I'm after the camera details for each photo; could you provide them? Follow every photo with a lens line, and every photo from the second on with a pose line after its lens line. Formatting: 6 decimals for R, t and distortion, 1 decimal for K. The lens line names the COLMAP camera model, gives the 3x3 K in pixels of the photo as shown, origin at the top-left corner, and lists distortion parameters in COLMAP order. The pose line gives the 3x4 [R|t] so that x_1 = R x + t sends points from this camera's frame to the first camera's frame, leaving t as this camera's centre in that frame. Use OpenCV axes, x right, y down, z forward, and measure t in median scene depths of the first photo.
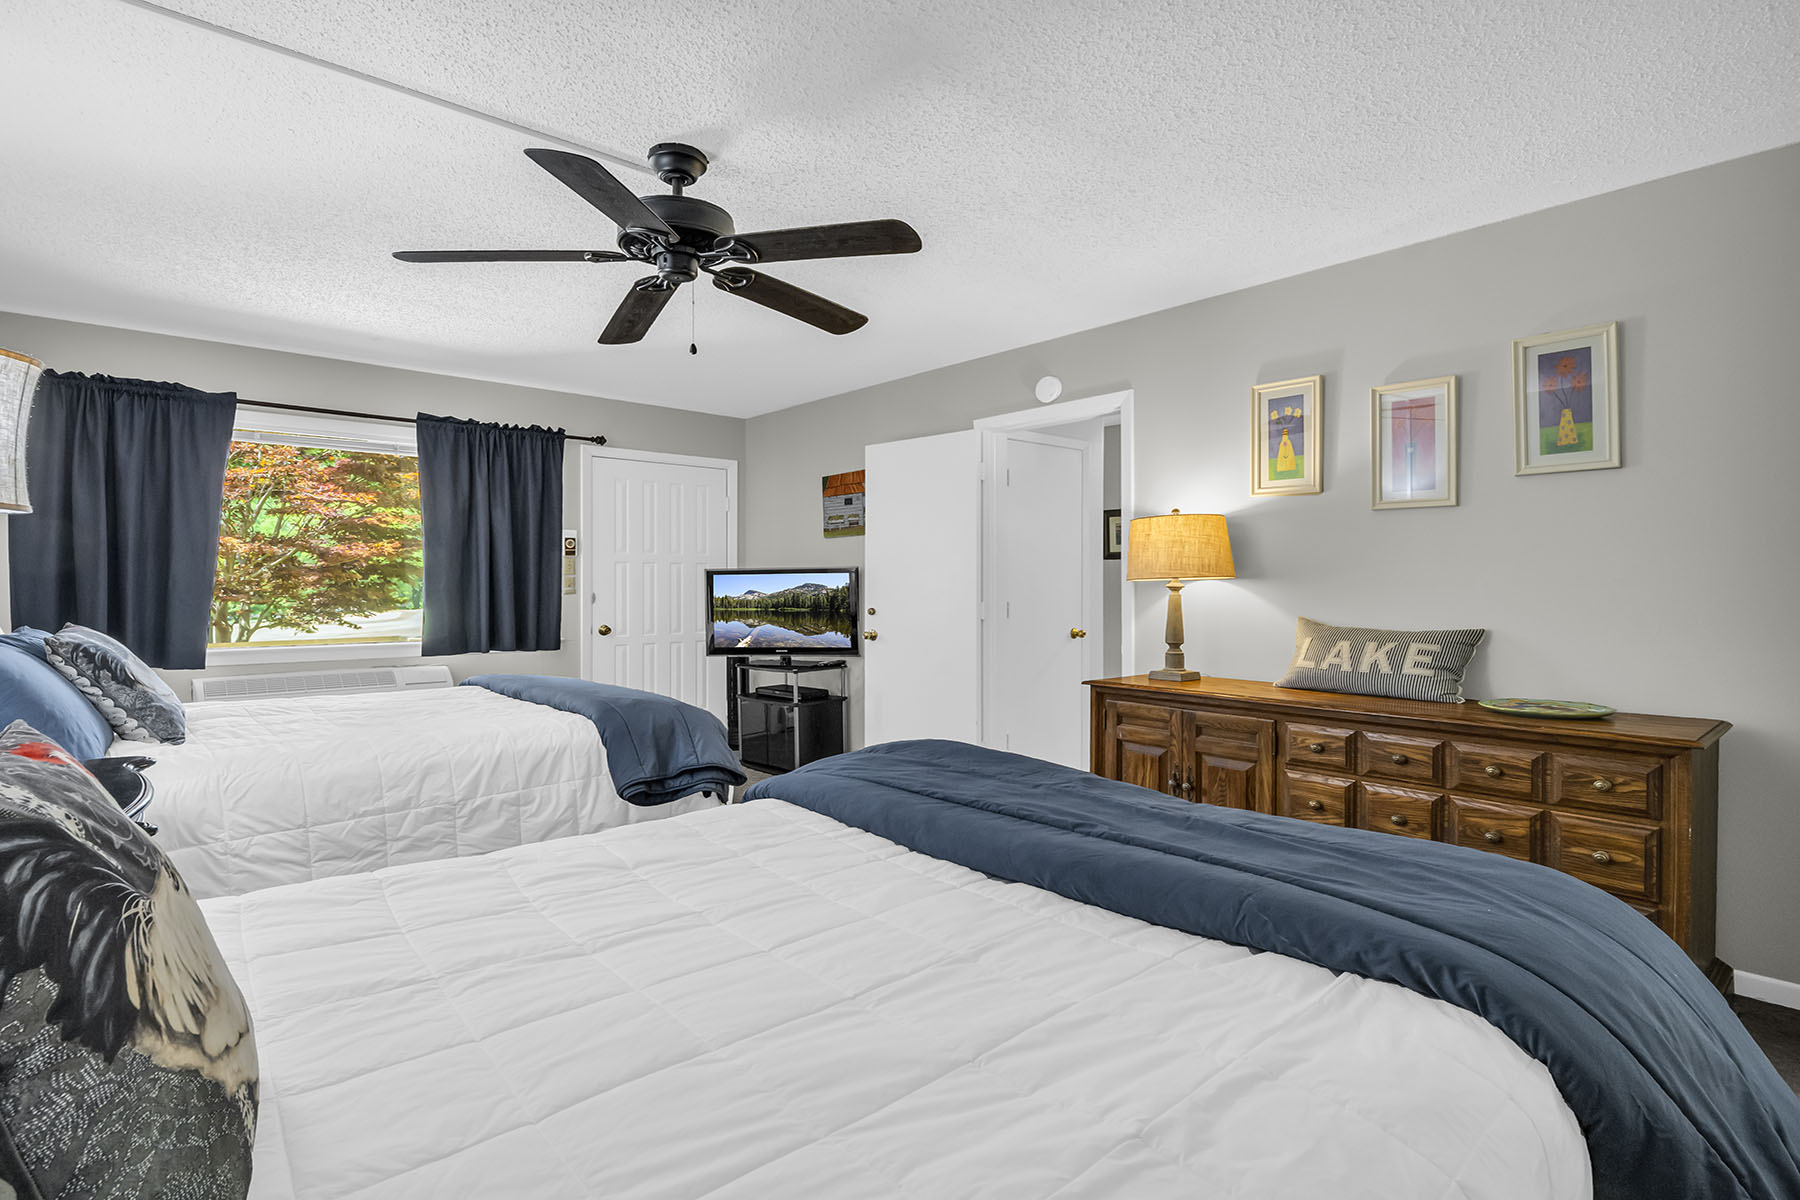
lens RADIAL K [[872.9, 0, 894.2], [0, 872.9, 592.0], [0, 0, 1]] dist [-0.008881, -0.006781]
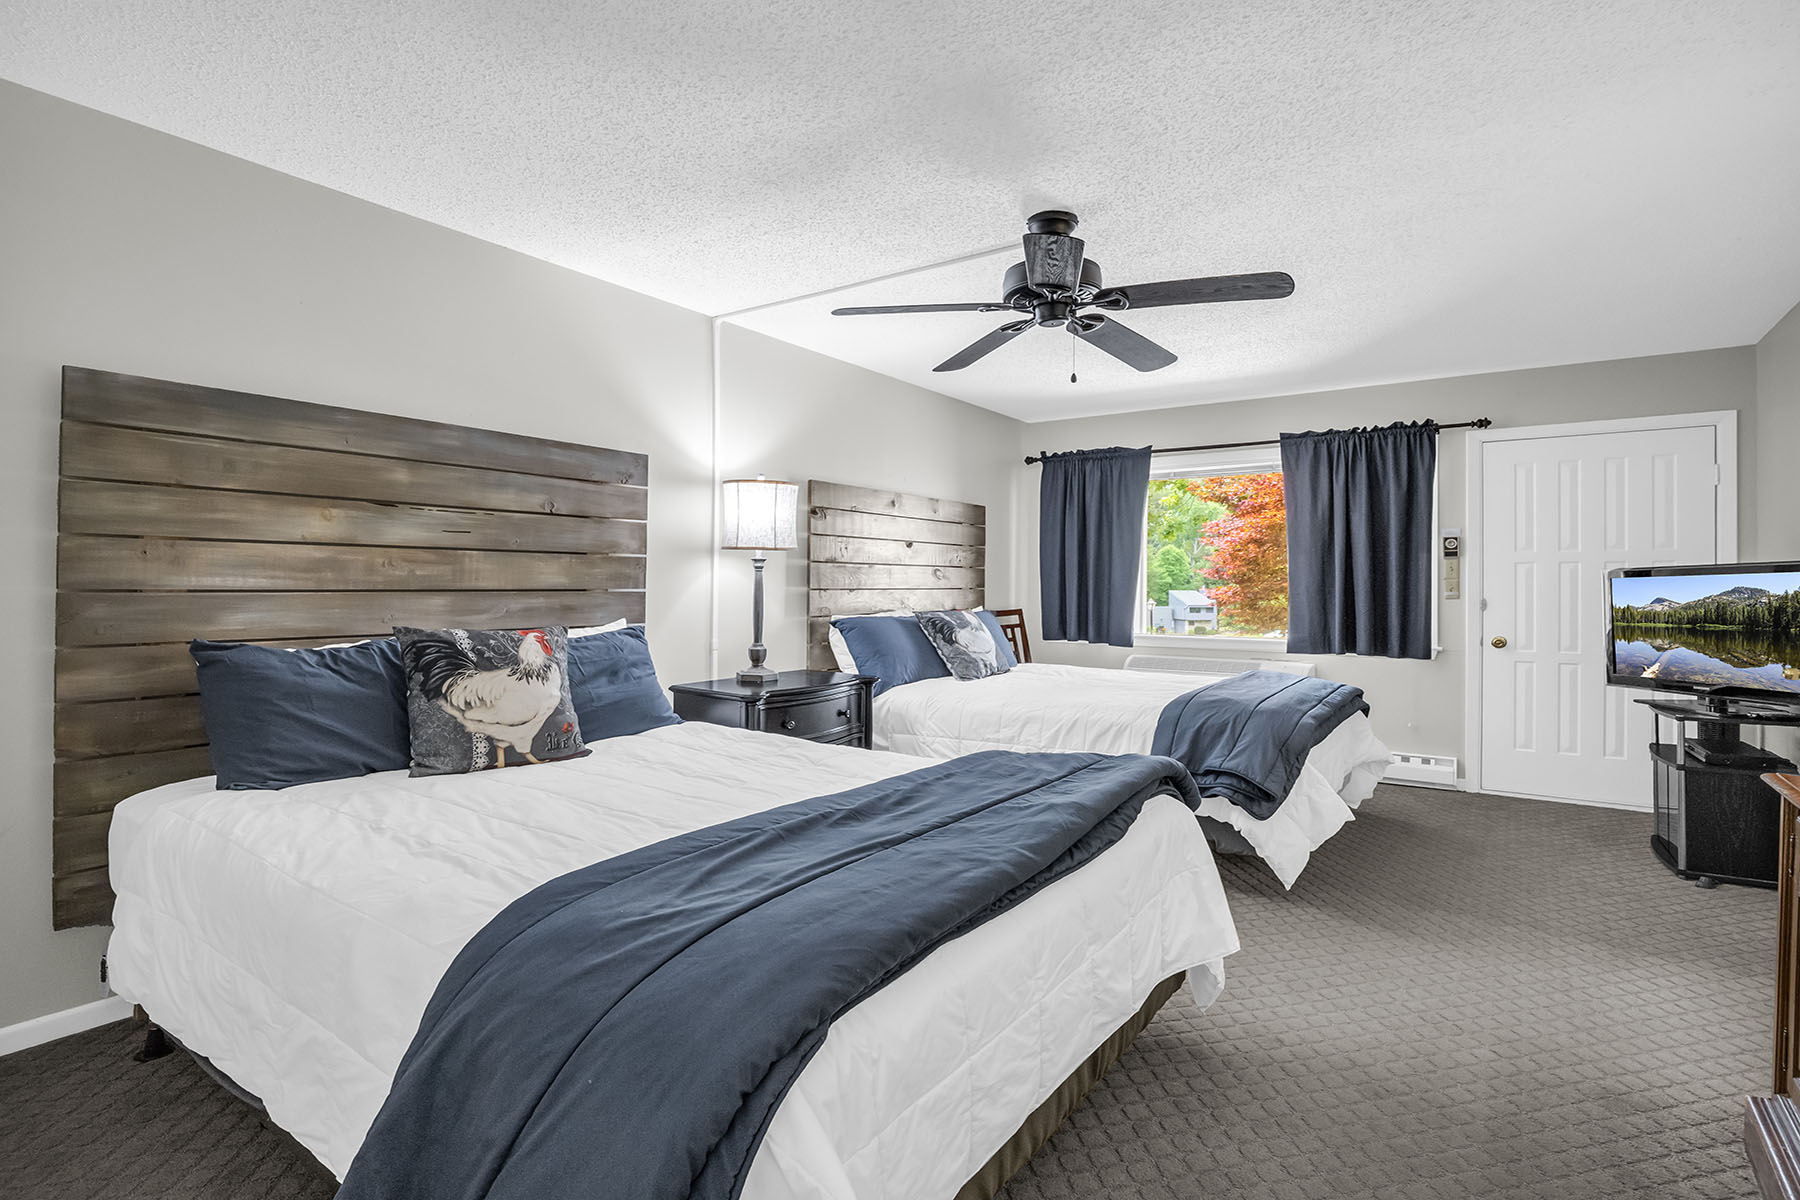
lens RADIAL K [[872.9, 0, 895.1], [0, 872.9, 587.3], [0, 0, 1]] dist [-0.008881, -0.006781]
pose [[0.232753, 0.001587, -0.972535, 0.379577], [-0.015583, 0.999876, -0.002098, 0.000622], [0.972411, 0.015643, 0.232749, 0.236727]]
